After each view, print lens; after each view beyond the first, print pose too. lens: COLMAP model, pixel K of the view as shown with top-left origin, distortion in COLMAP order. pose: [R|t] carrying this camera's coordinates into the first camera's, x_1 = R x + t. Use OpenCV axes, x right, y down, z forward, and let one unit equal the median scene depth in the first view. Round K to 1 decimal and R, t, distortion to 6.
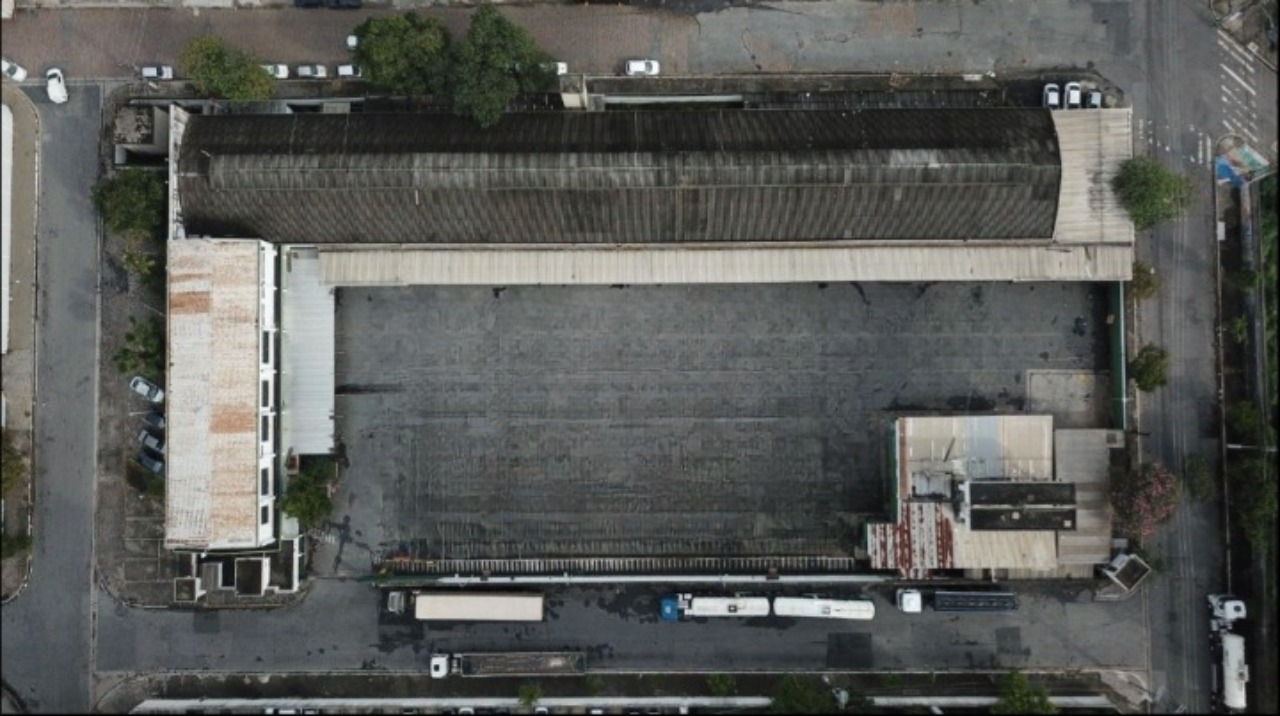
lens RADIAL K [[985.1, 0, 643.1], [0, 985.1, 358.8], [0, 0, 1]] dist [0.028024, 0.003867]
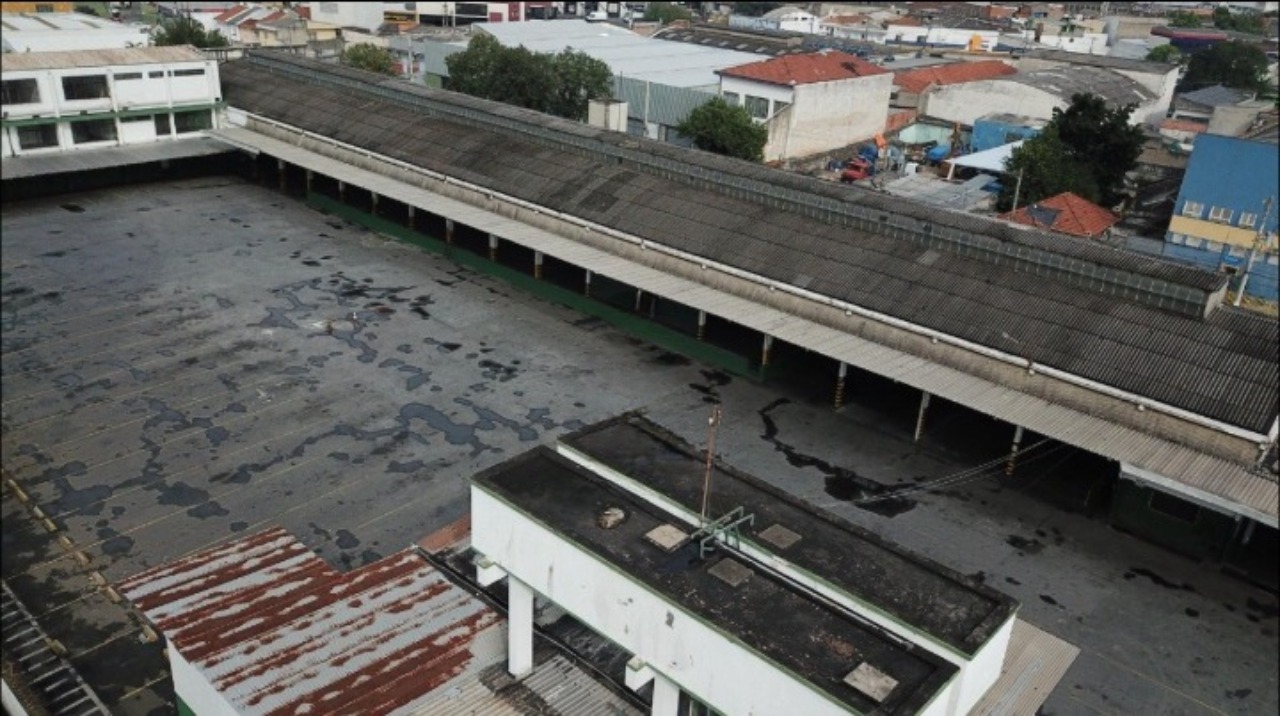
lens RADIAL K [[985.1, 0, 632.8], [0, 985.1, 359.8], [0, 0, 1]] dist [0.028024, 0.003867]
pose [[0.733412, 0.313860, -0.602991, 0.457289], [-0.678866, 0.292083, -0.673668, 0.274161], [-0.035314, 0.903426, 0.427286, 0.835925]]
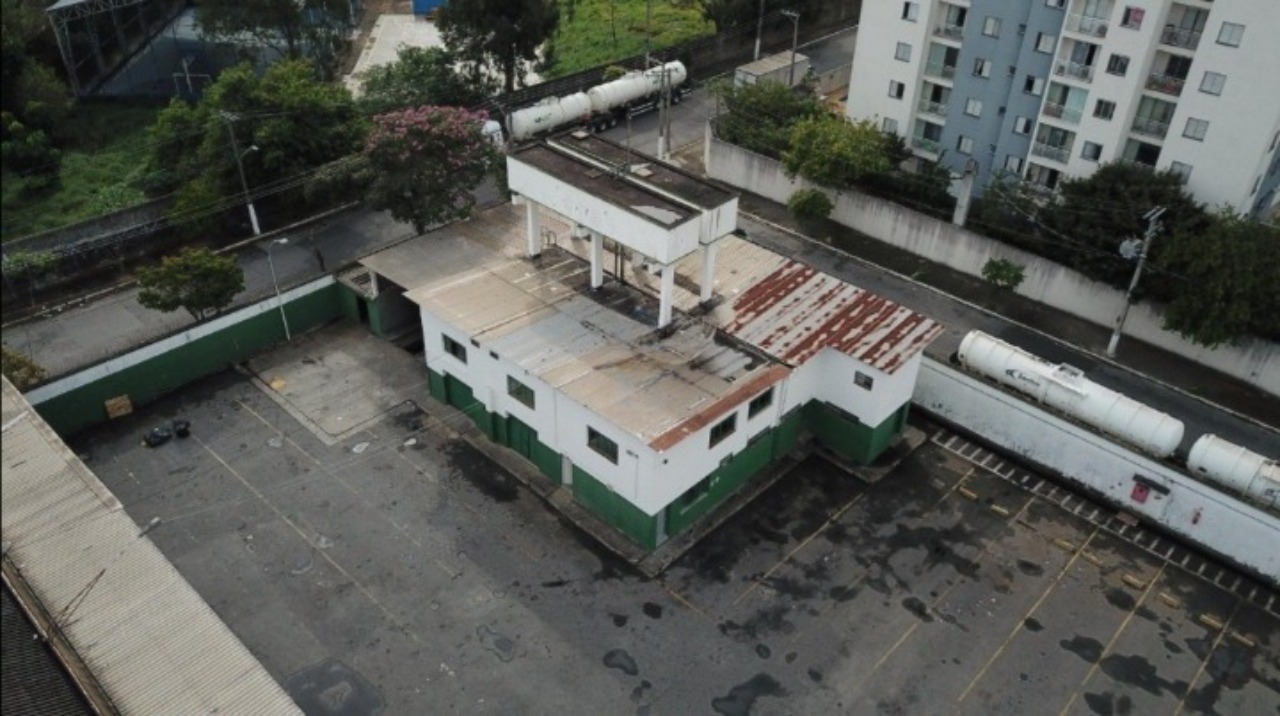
lens RADIAL K [[985.1, 0, 628.9], [0, 985.1, 357.1], [0, 0, 1]] dist [0.028024, 0.003867]
pose [[-0.717896, -0.403721, 0.567129, 0.081948], [0.694914, -0.367063, 0.618351, -0.152980], [-0.041469, 0.838018, 0.544065, 0.780792]]
